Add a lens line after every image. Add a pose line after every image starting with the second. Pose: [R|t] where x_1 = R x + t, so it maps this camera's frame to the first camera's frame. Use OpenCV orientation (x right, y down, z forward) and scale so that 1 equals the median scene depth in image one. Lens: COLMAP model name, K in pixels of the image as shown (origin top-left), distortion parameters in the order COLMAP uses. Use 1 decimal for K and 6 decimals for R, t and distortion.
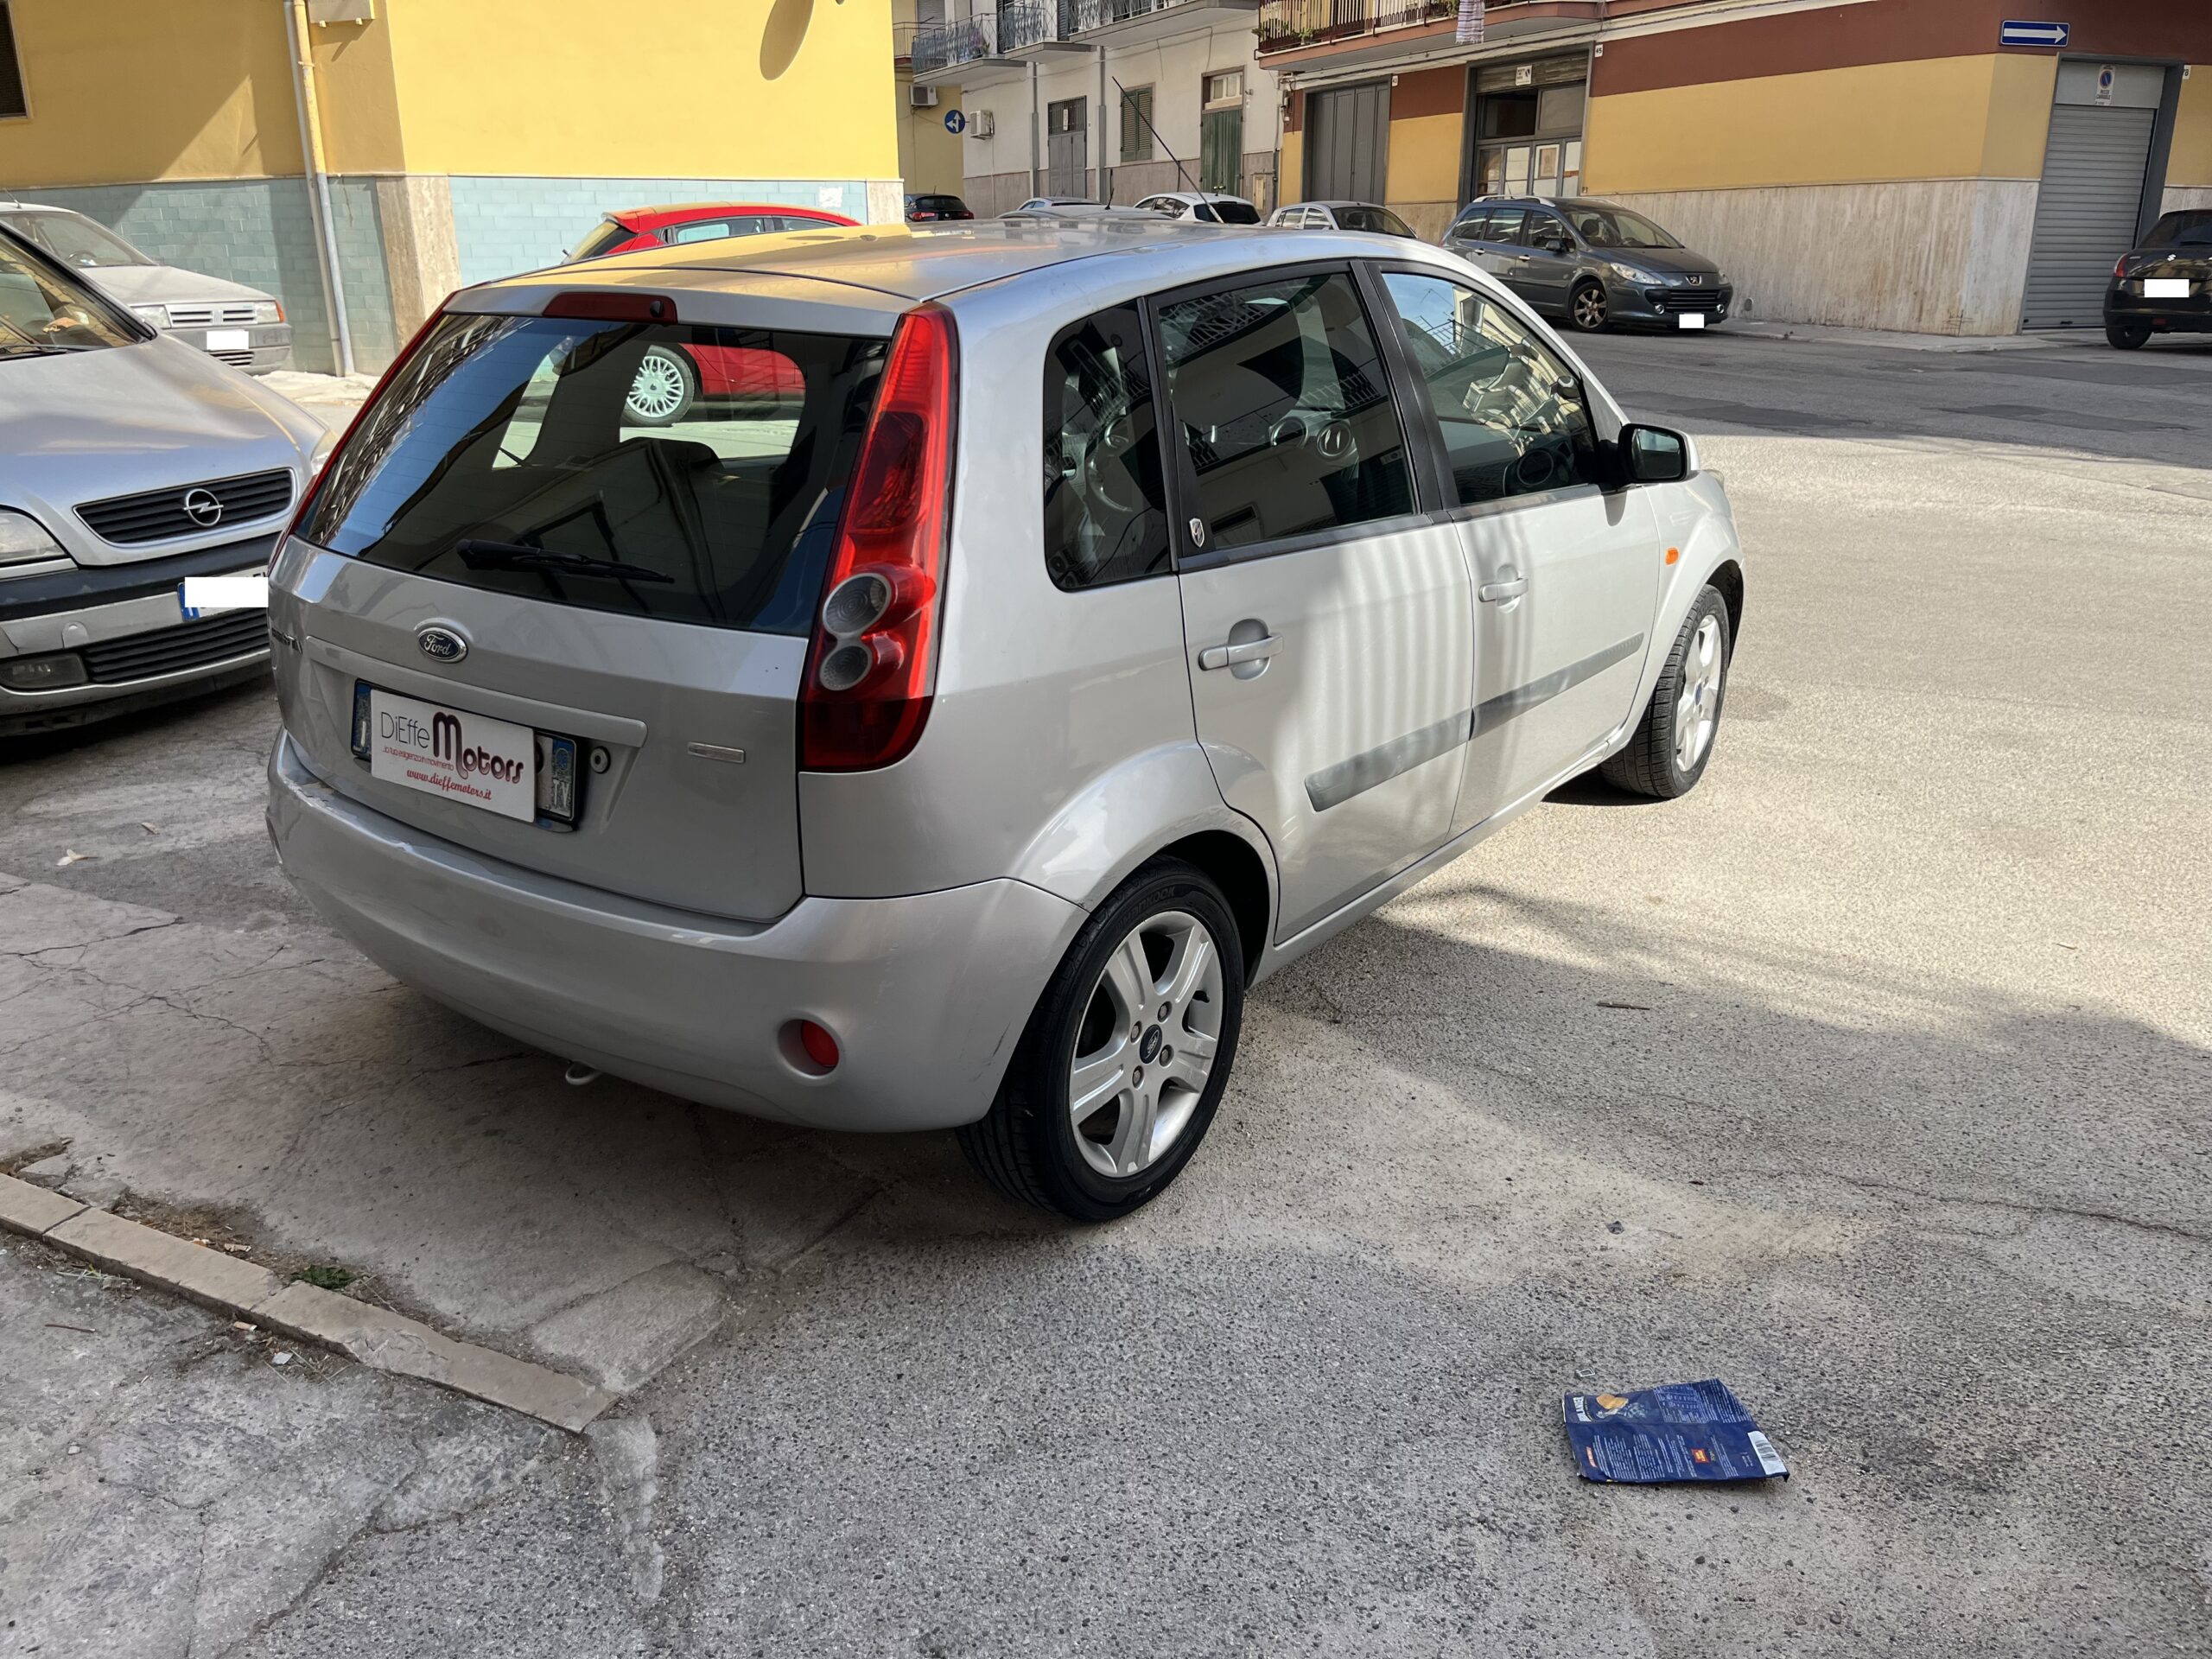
lens RADIAL K [[1681.0, 0, 1106.0], [0, 1681.0, 829.5], [0, 0, 1]] dist [0.100772, -0.140752]
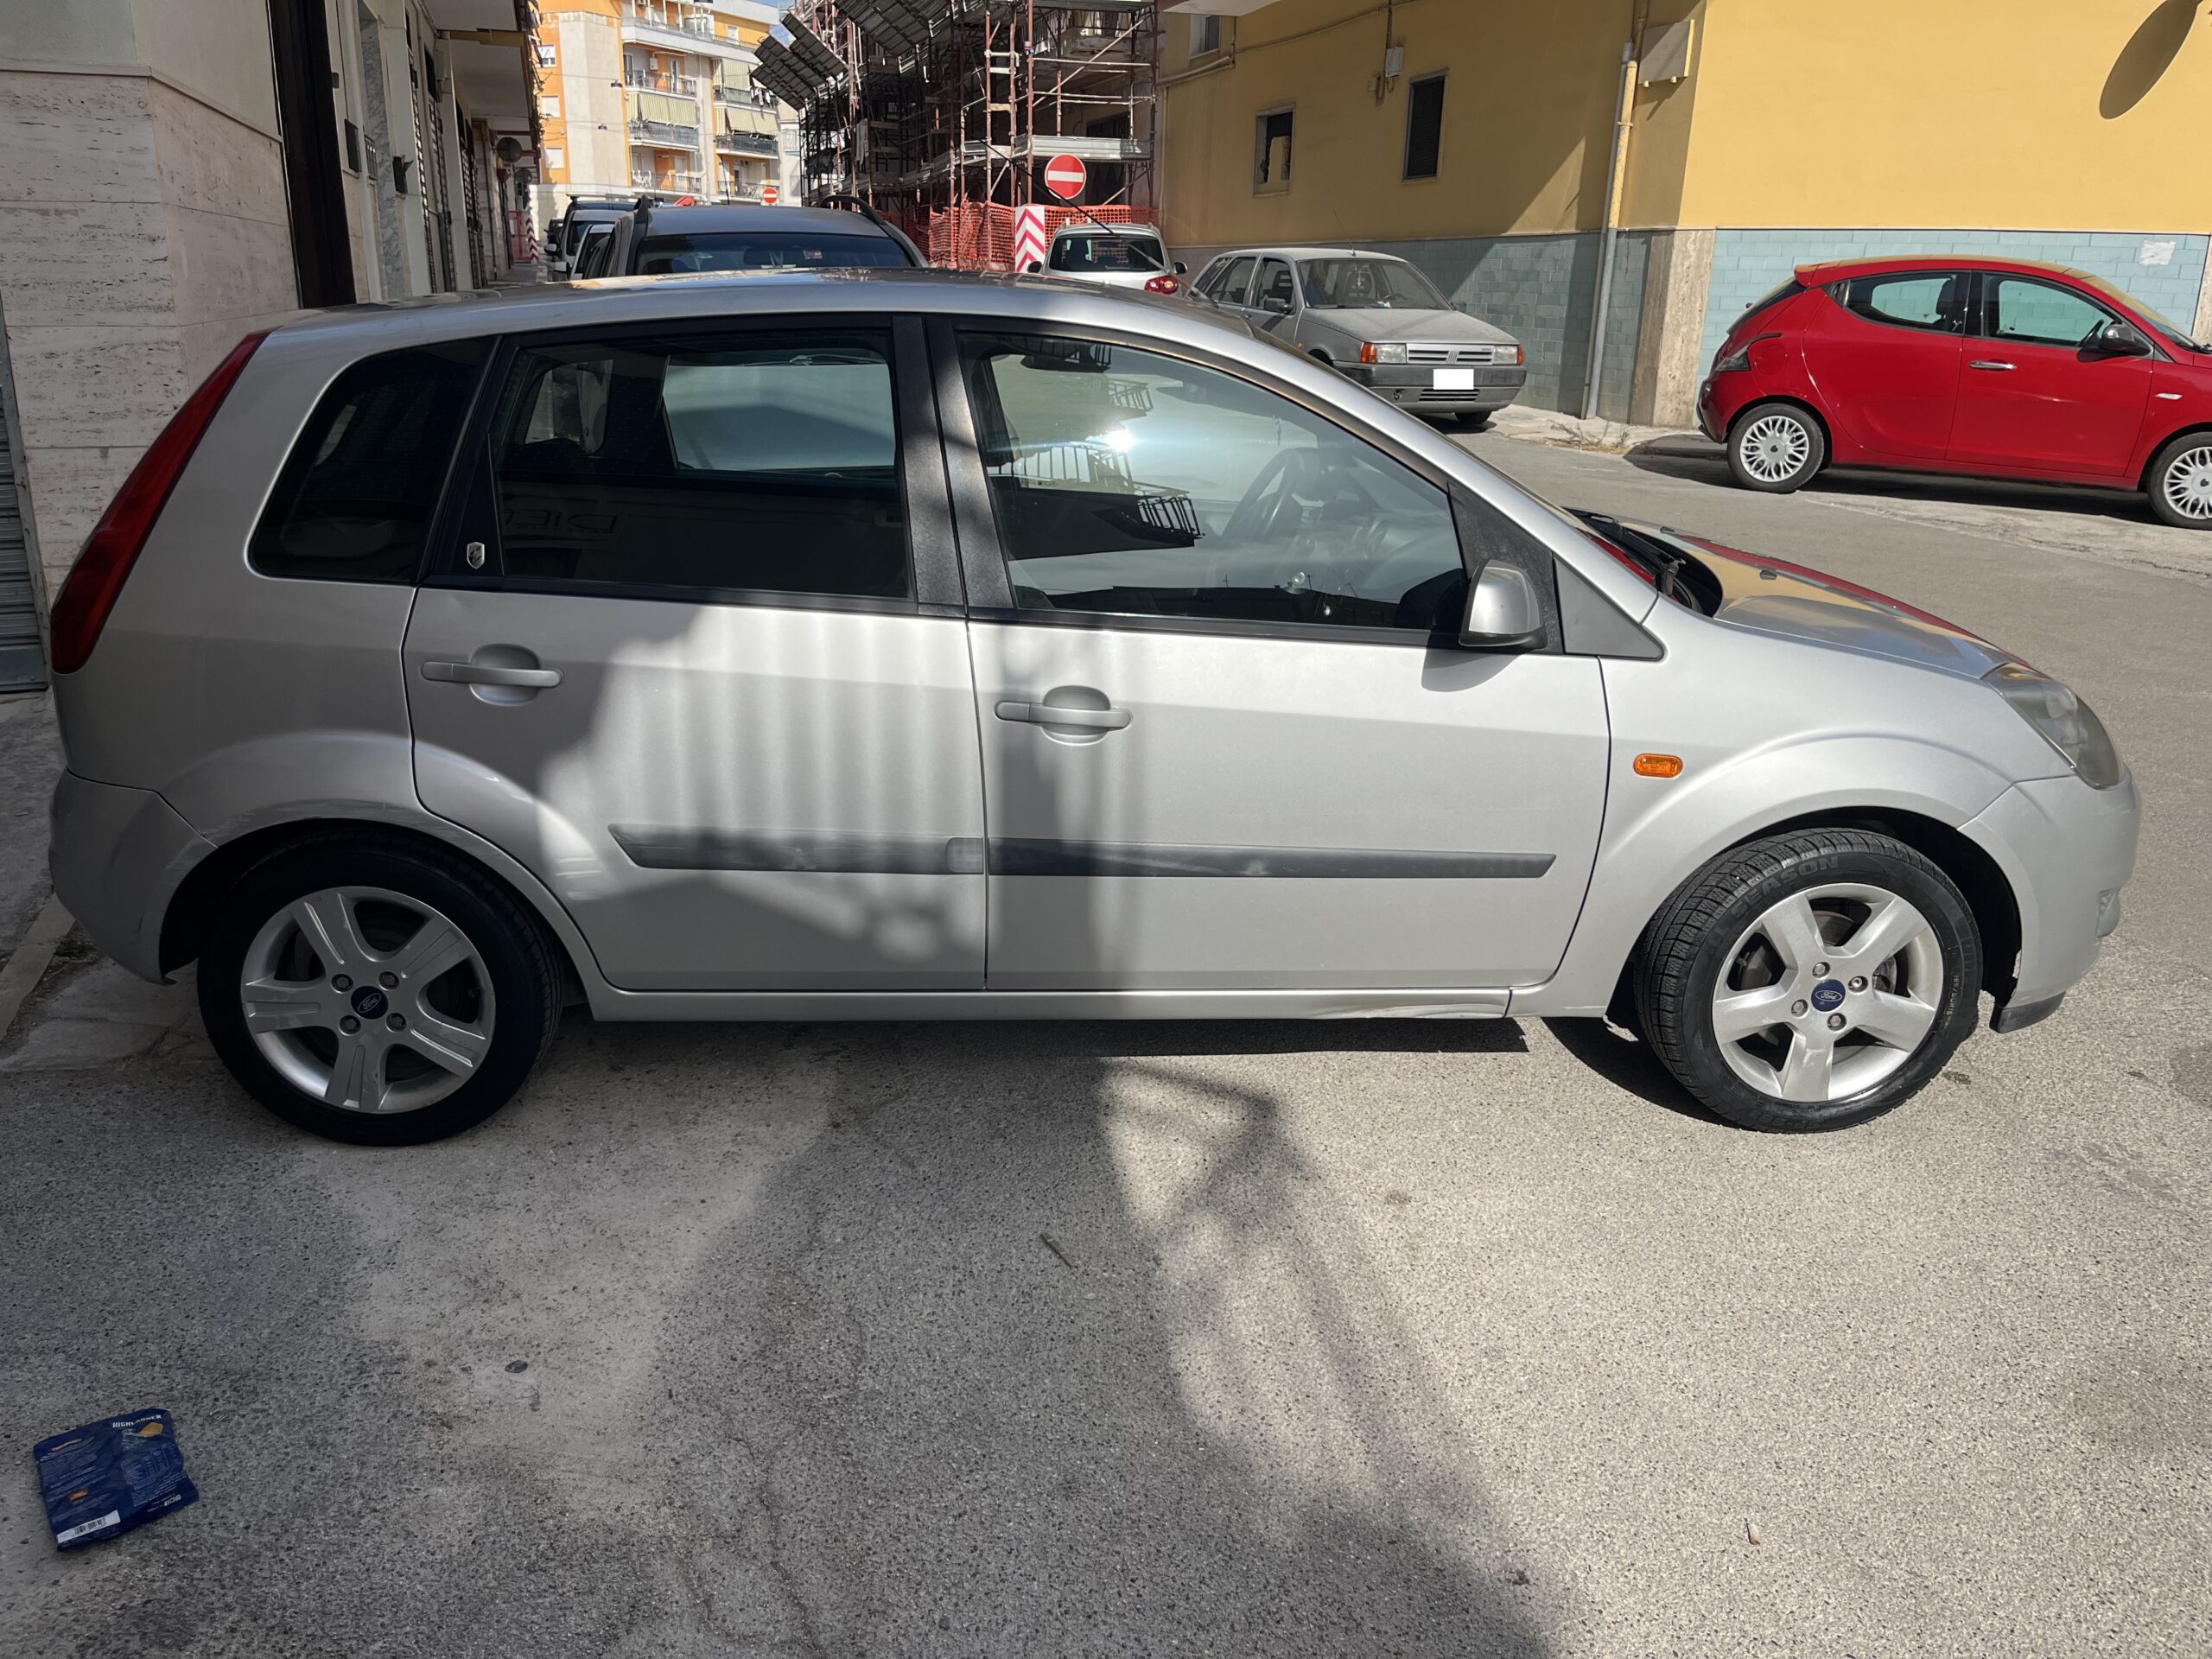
lens RADIAL K [[1693.1, 0, 1106.0], [0, 1693.1, 829.5], [0, 0, 1]] dist [0.079245, -0.116229]
pose [[0.625103, 0.257366, -0.736891, 0.252168], [-0.278135, 0.955551, 0.097794, -0.050244], [0.729306, 0.143824, 0.668901, 0.131626]]
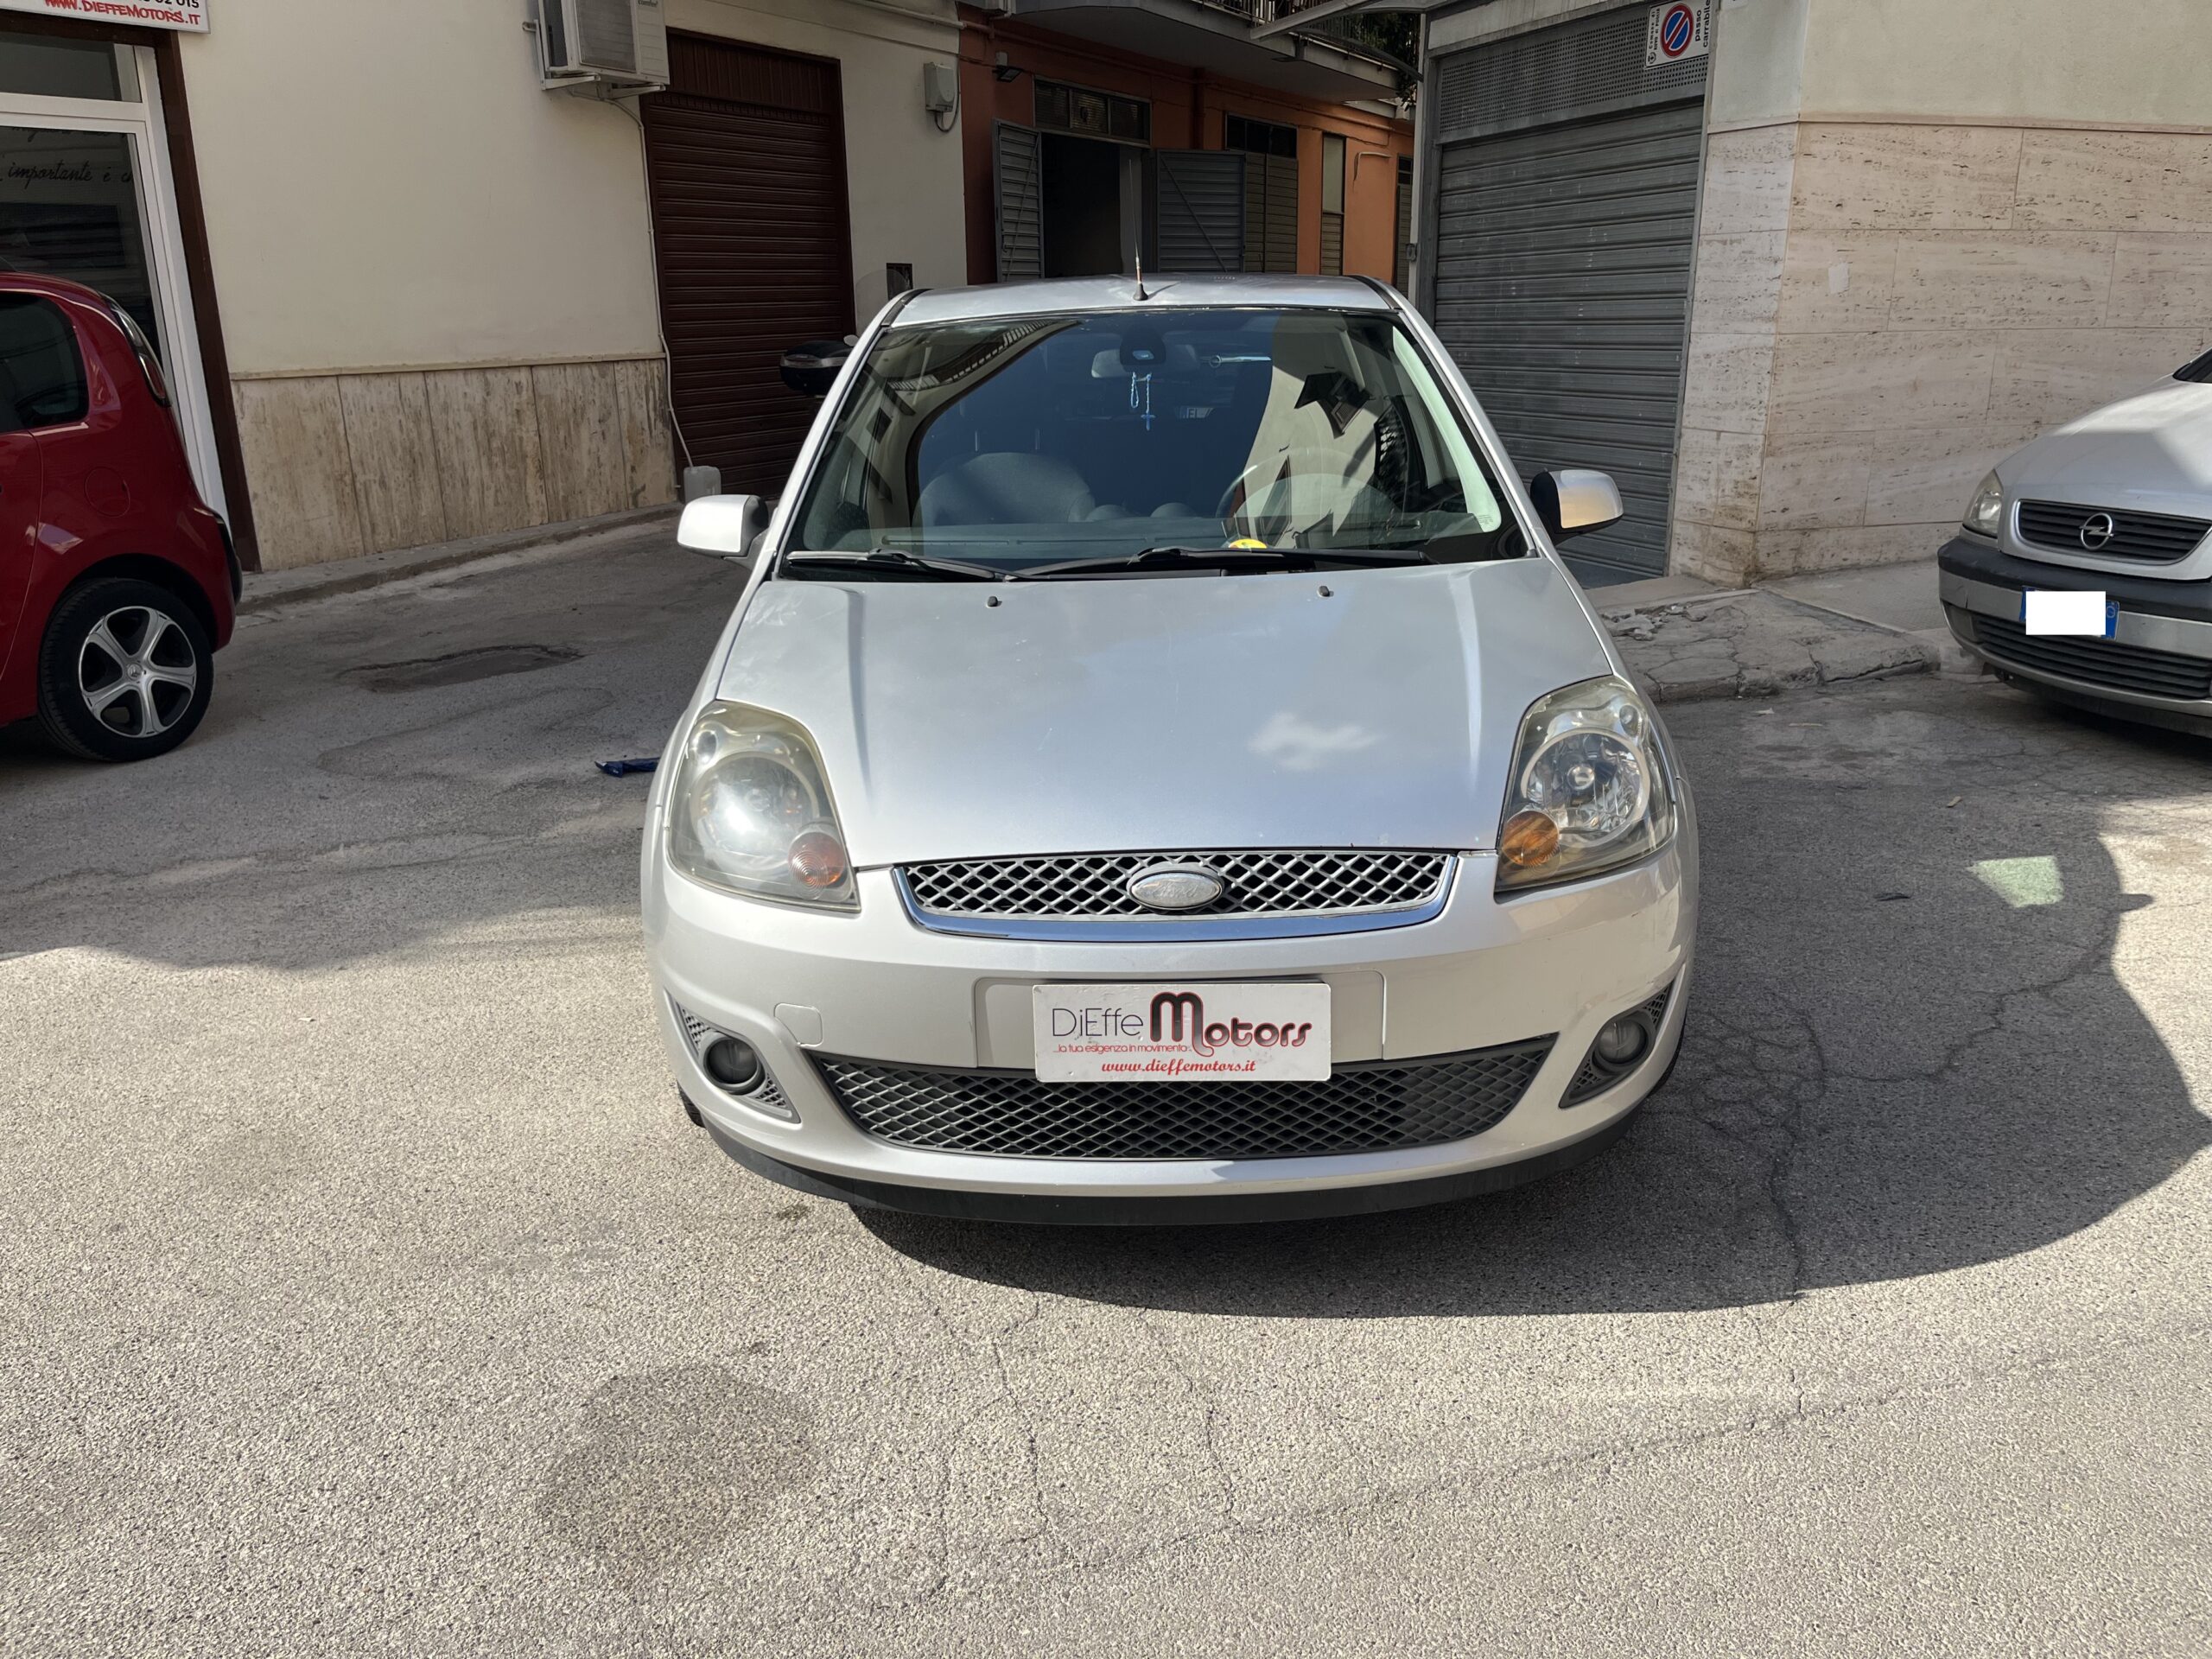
lens RADIAL K [[1681.0, 0, 1106.0], [0, 1681.0, 829.5], [0, 0, 1]] dist [0.100772, -0.140752]
pose [[-0.812401, 0.190101, -0.551240, 0.224728], [-0.172026, 0.825148, 0.538088, -0.201046], [0.557146, 0.531971, -0.637649, 0.581291]]
